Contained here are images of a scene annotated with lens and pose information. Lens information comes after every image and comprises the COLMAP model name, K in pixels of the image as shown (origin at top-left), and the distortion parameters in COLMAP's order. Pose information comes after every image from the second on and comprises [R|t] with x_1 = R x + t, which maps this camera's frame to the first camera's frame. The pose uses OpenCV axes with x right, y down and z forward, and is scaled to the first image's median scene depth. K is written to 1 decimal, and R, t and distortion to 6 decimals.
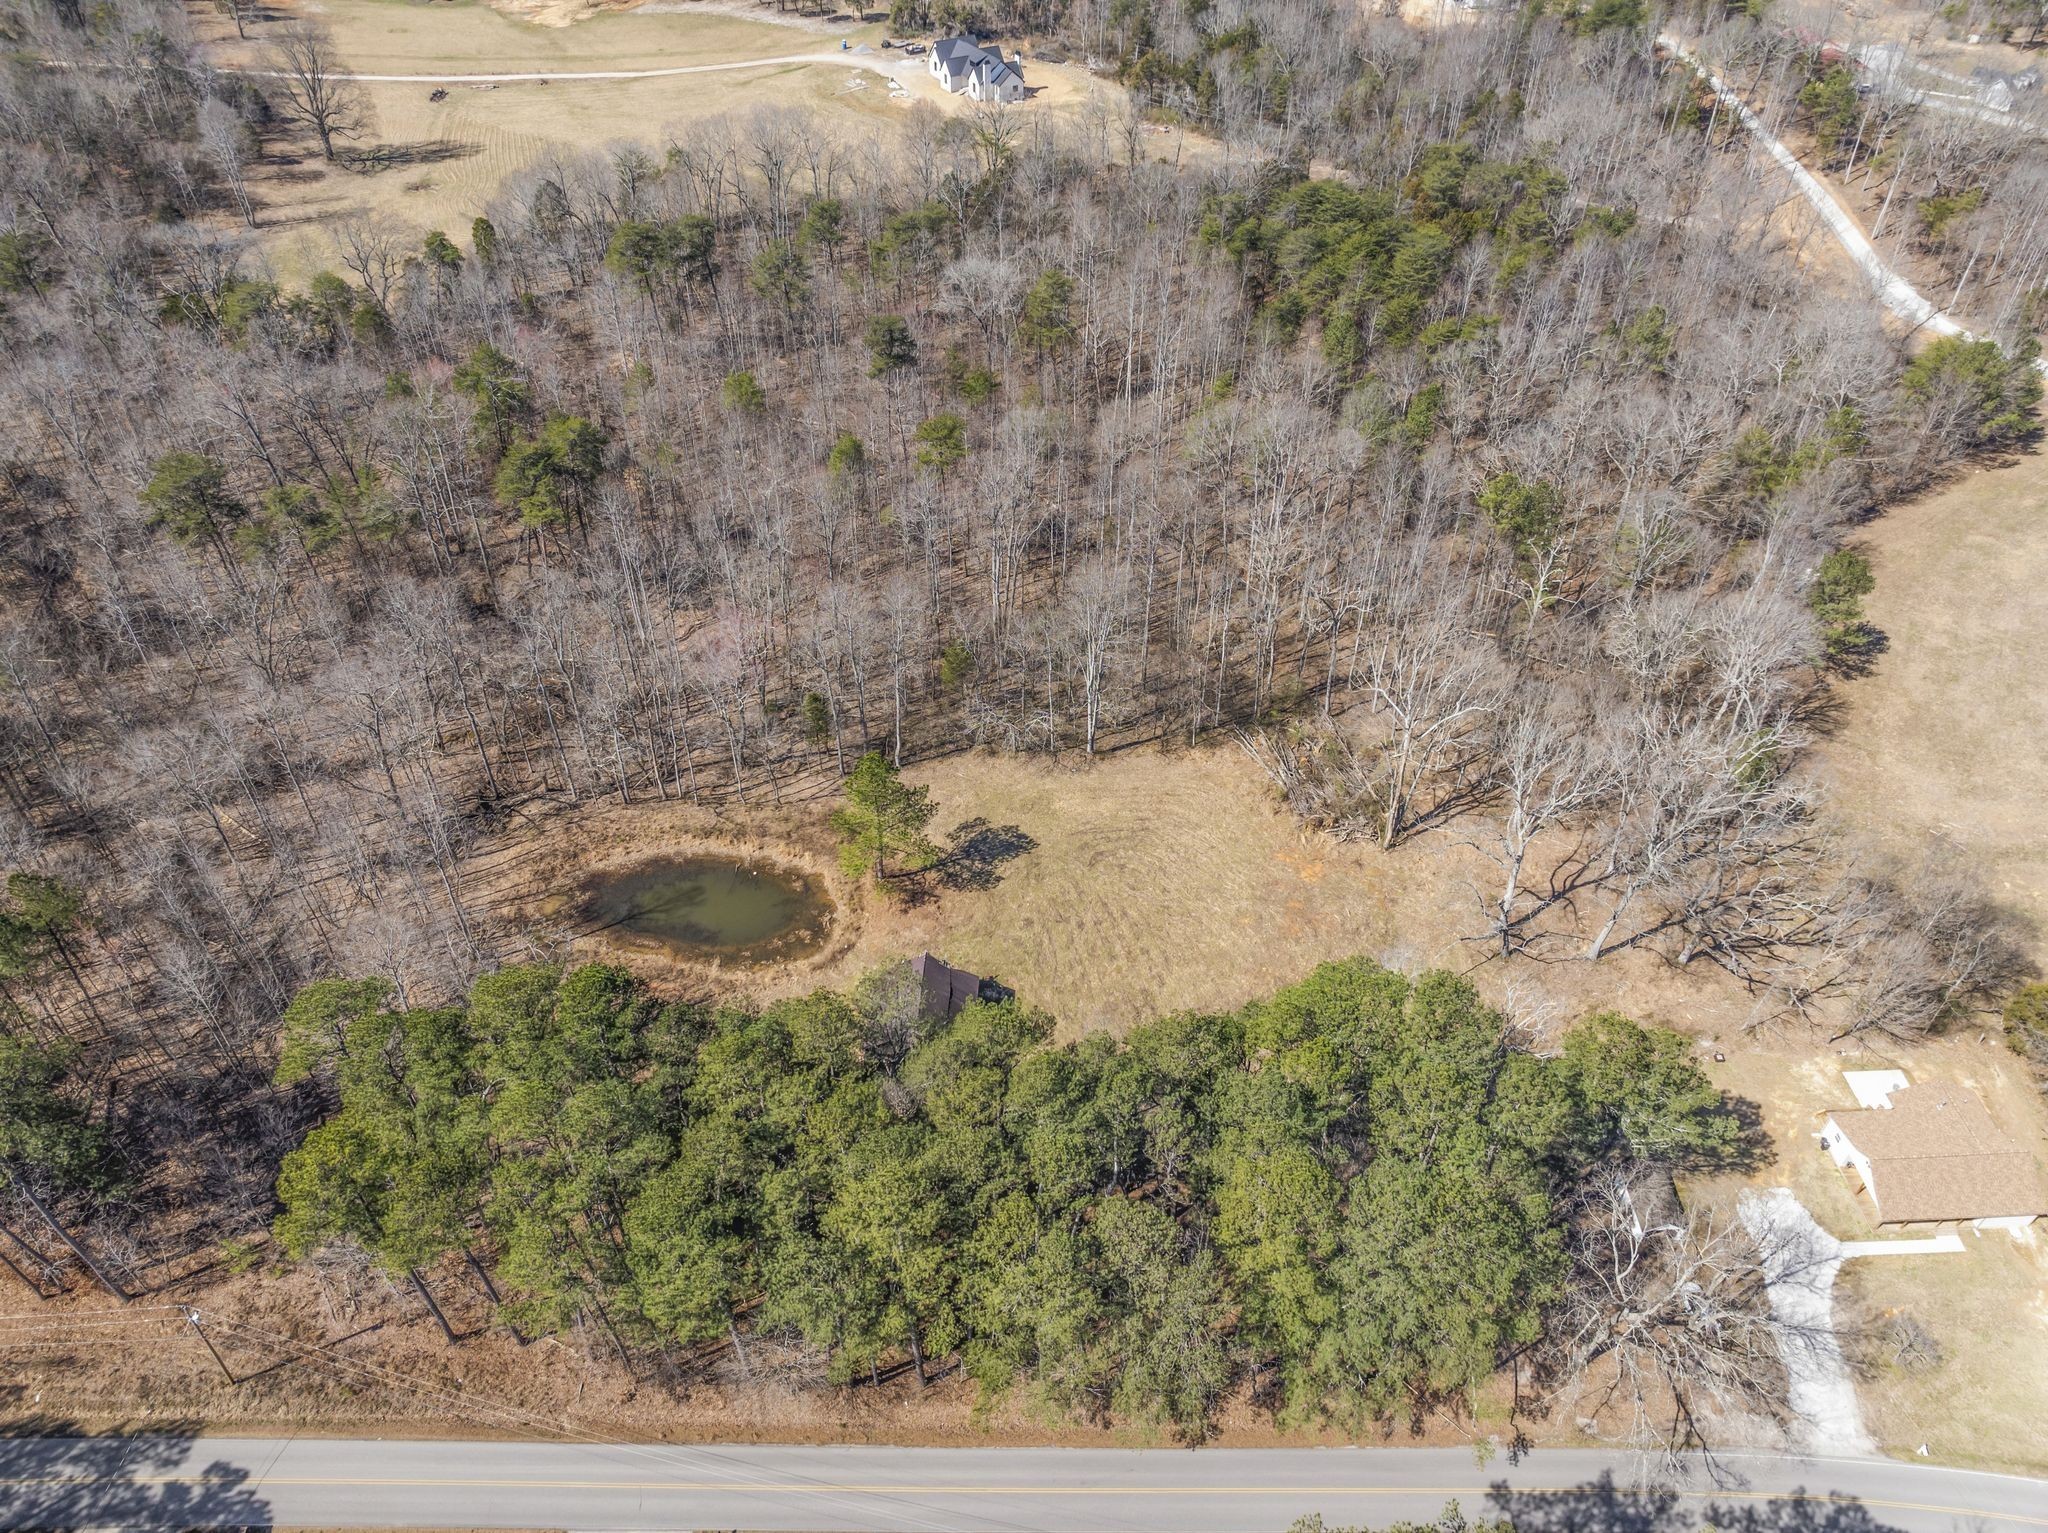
lens RADIAL K [[1440.1, 0, 1024.0], [0, 1440.1, 766.5], [0, 0, 1]] dist [-0.033971, -0.006489]
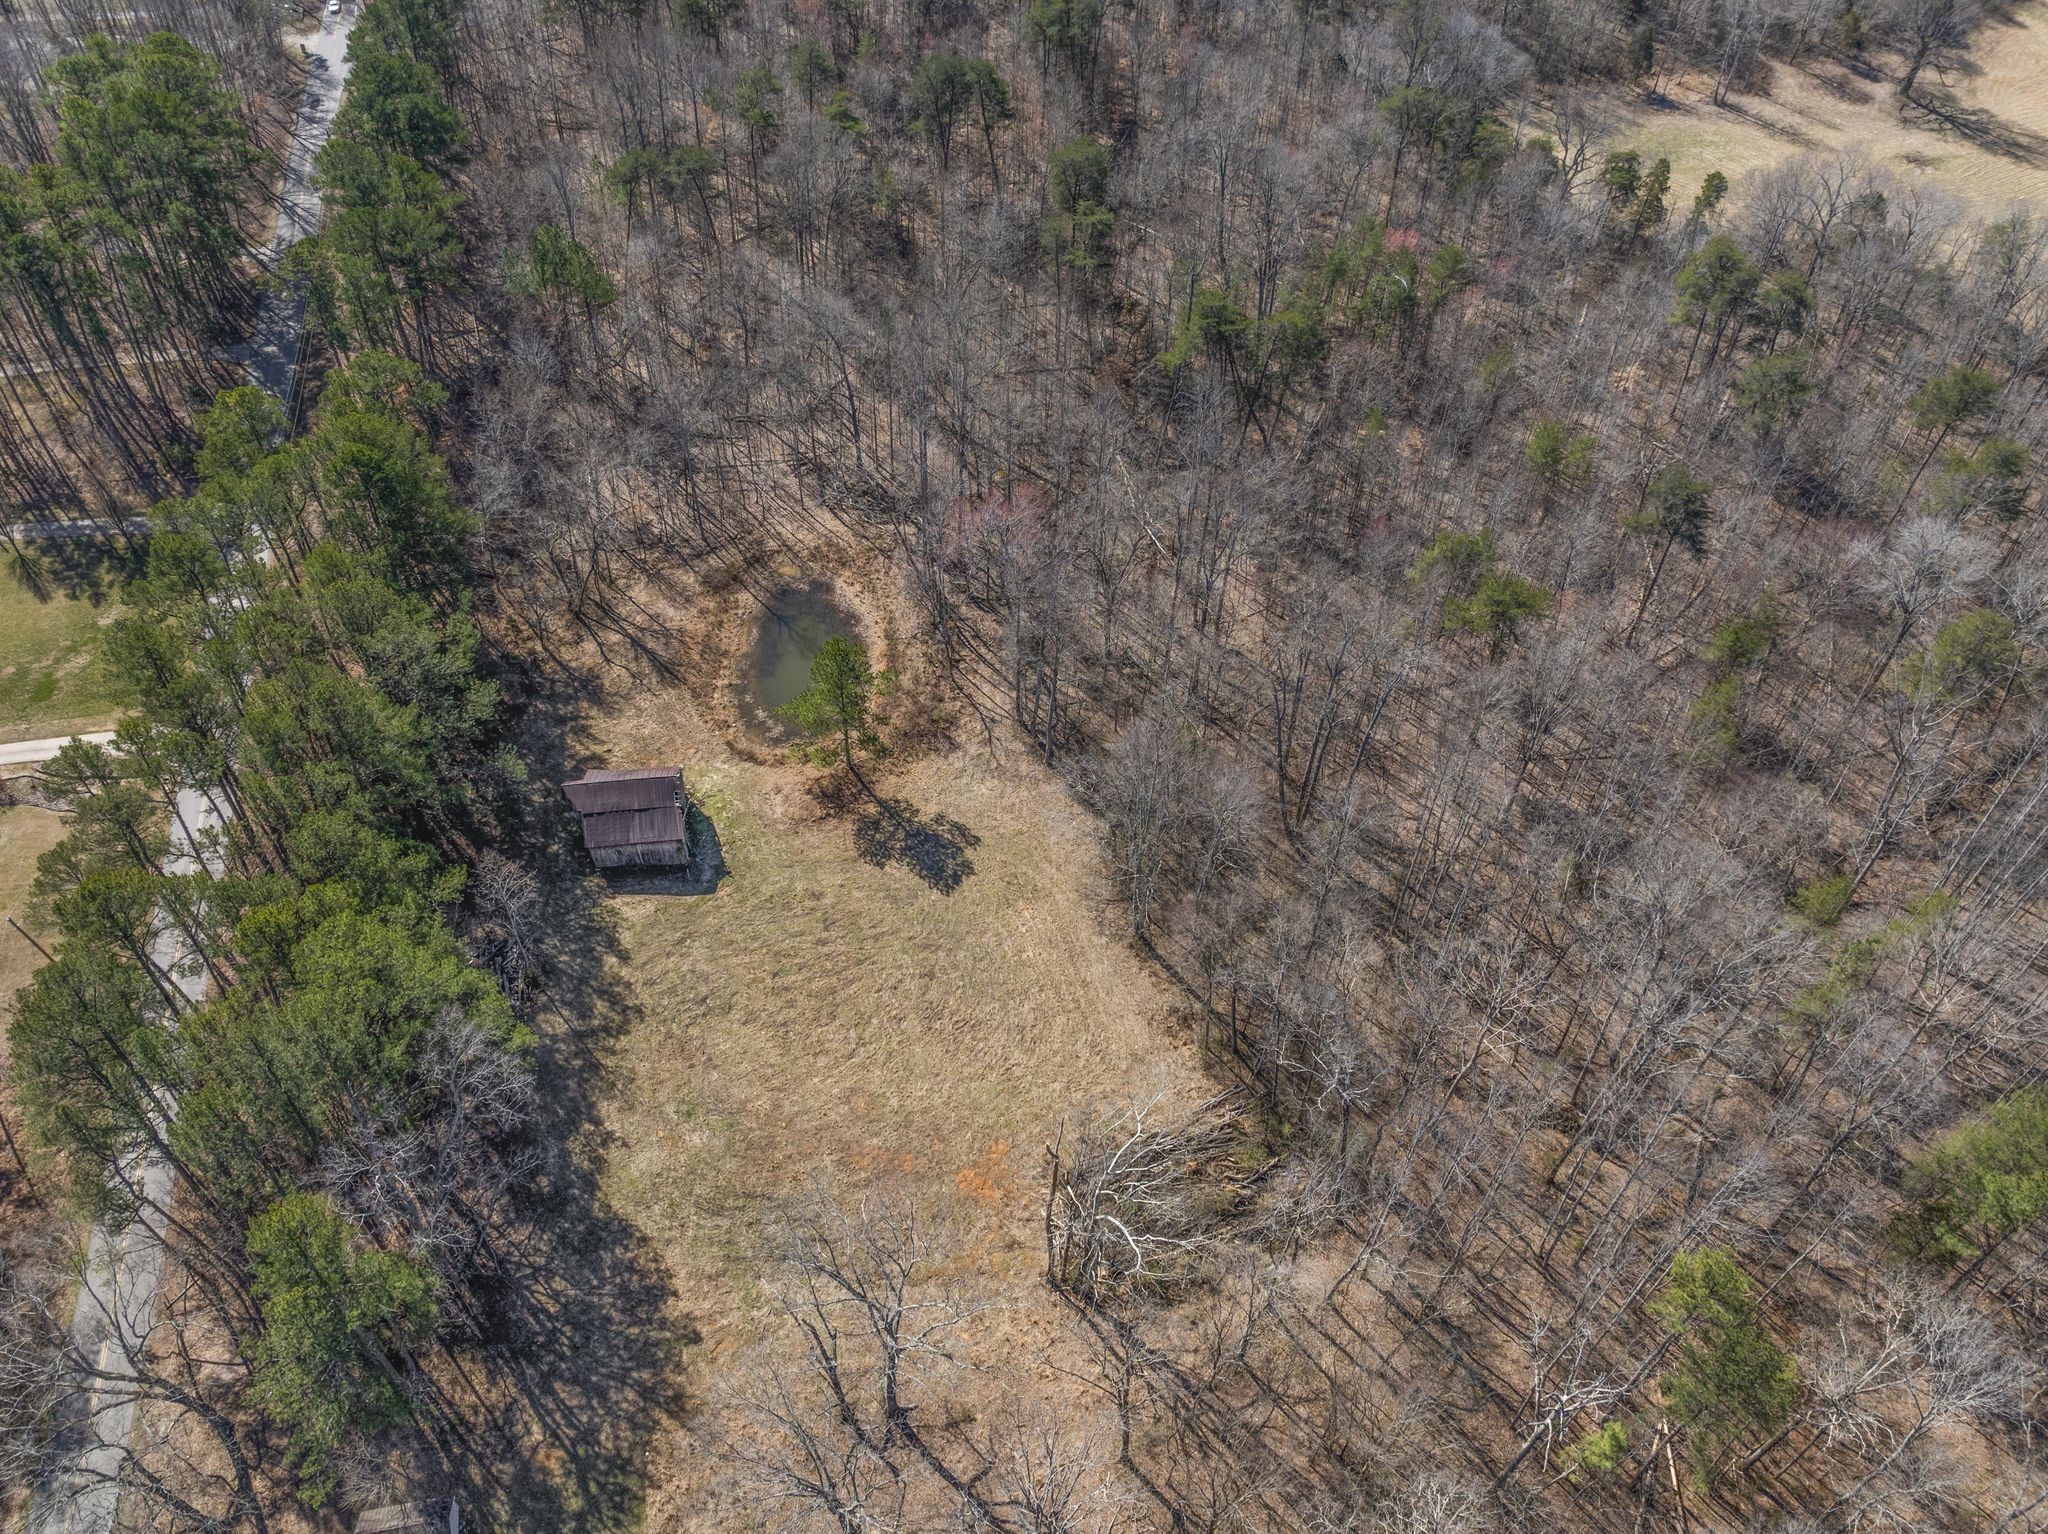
lens RADIAL K [[1480.2, 0, 991.0], [0, 1480.2, 800.7], [0, 0, 1]] dist [-0.037643, 0.000000]
pose [[0.181550, 0.723030, -0.666534, 0.592808], [-0.661020, 0.591553, 0.461646, -0.427288], [0.728074, 0.356781, 0.585334, 0.478762]]
